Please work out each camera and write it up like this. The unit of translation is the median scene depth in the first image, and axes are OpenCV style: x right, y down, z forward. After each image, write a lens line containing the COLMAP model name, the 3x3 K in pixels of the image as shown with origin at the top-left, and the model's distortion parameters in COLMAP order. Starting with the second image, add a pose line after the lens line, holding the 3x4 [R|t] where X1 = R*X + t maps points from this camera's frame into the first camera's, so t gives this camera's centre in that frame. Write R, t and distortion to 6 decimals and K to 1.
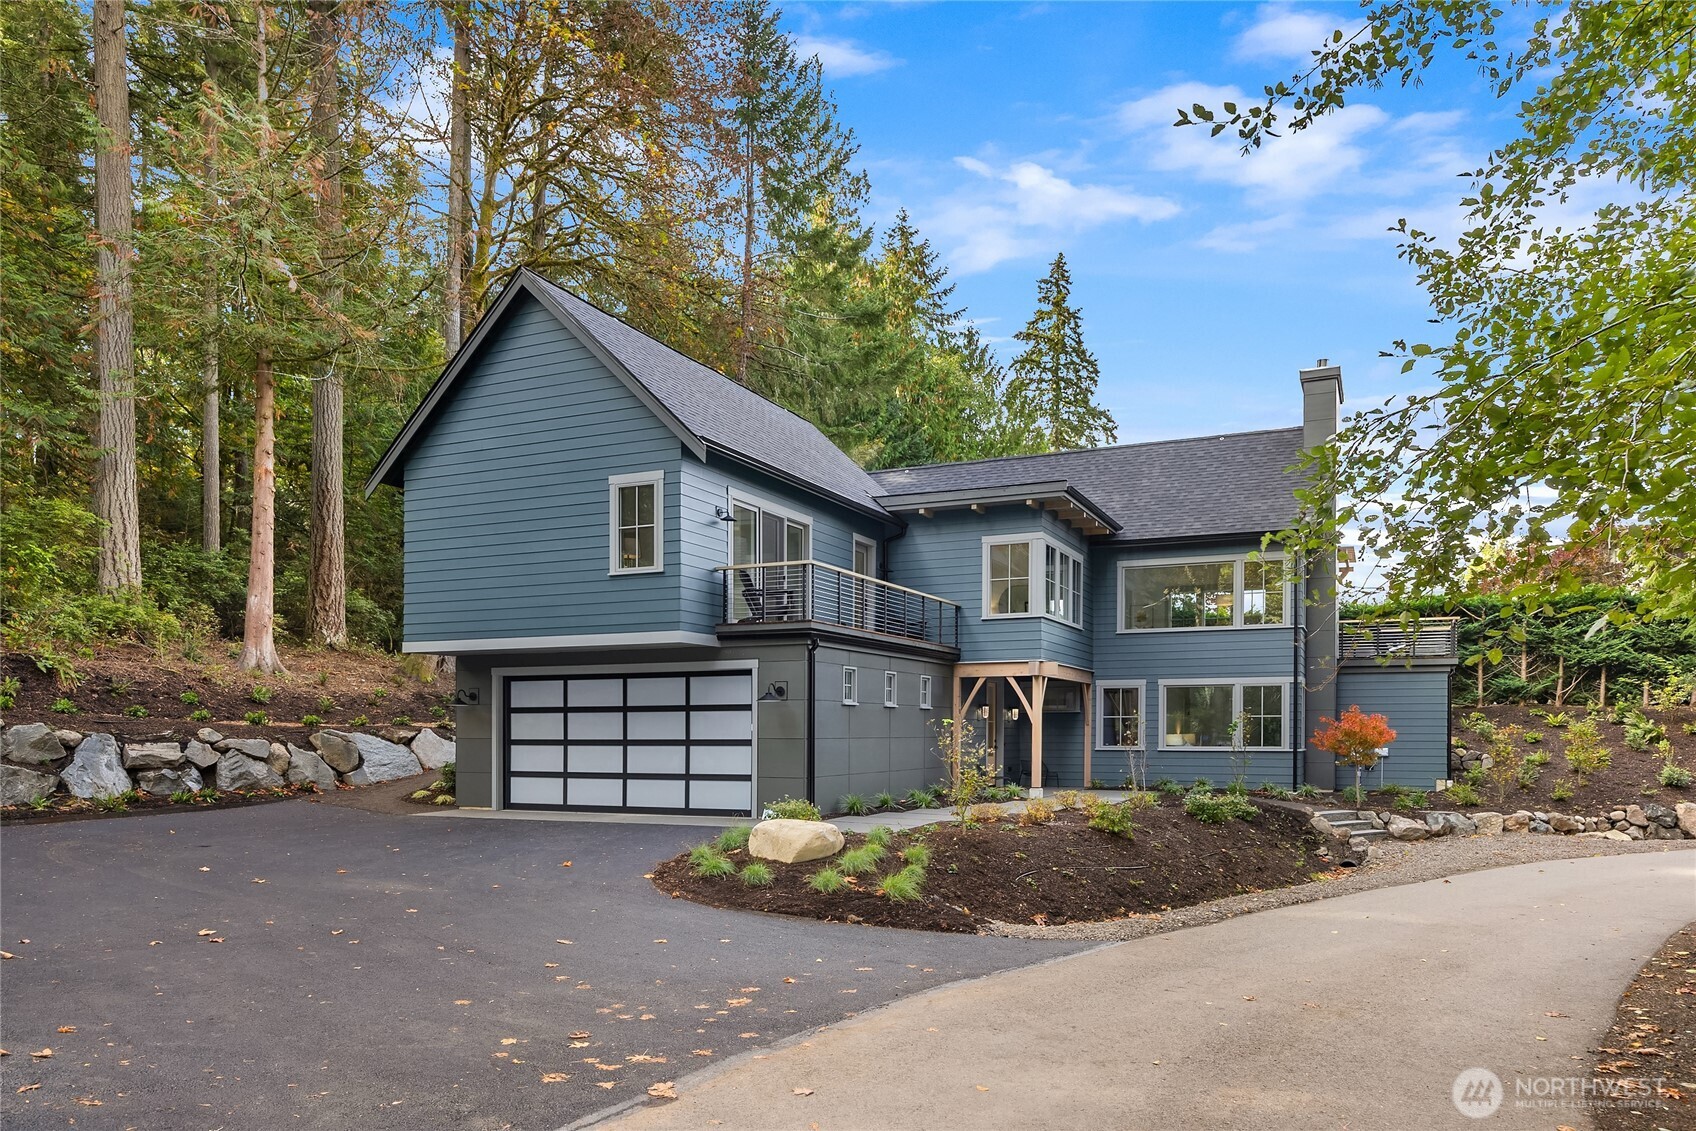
lens RADIAL K [[1179.0, 0, 800.2], [0, 1179.0, 667.2], [0, 0, 1]] dist [0.000359, 0.001194]
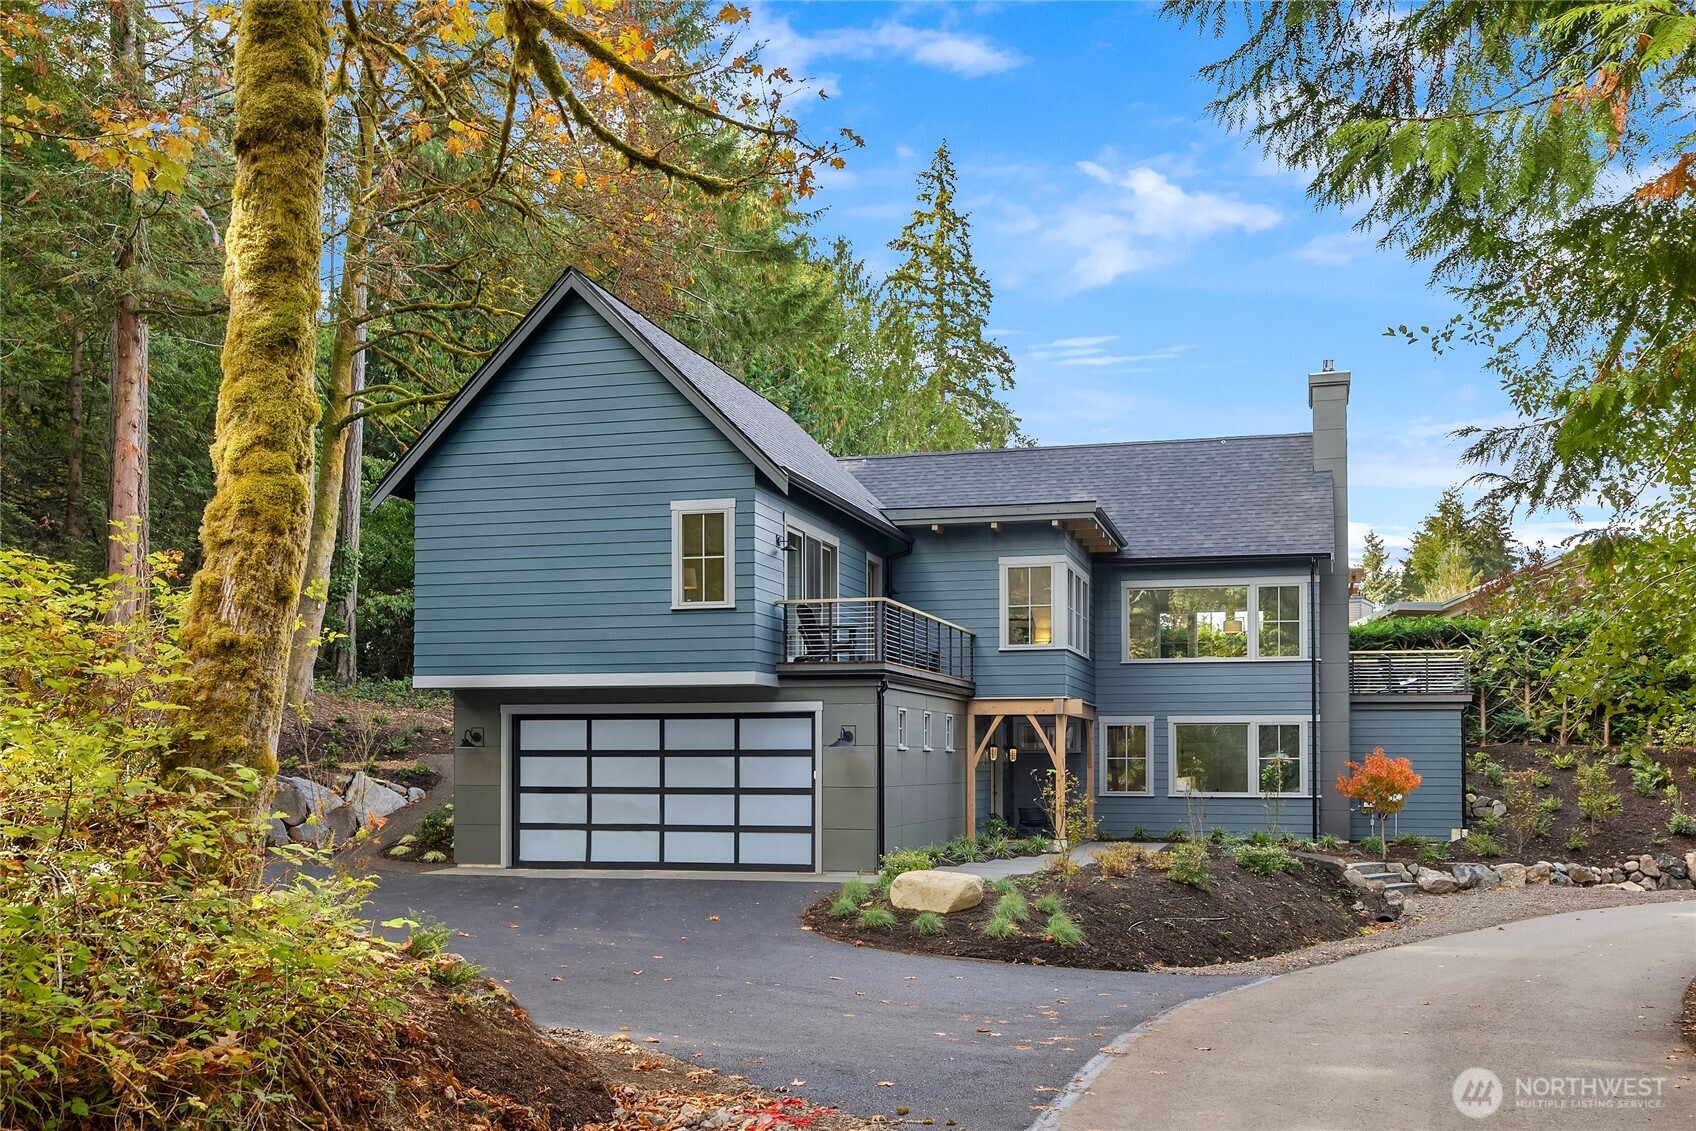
lens RADIAL K [[1701.2, 0, 848.0], [0, 1701.2, 565.5], [0, 0, 1]] dist [-0.000746, -0.009044]
pose [[0.980760, 0.026092, 0.193468, -0.210010], [-0.014416, 0.998002, -0.061513, -0.023642], [-0.194686, 0.057540, 0.979176, -0.245681]]
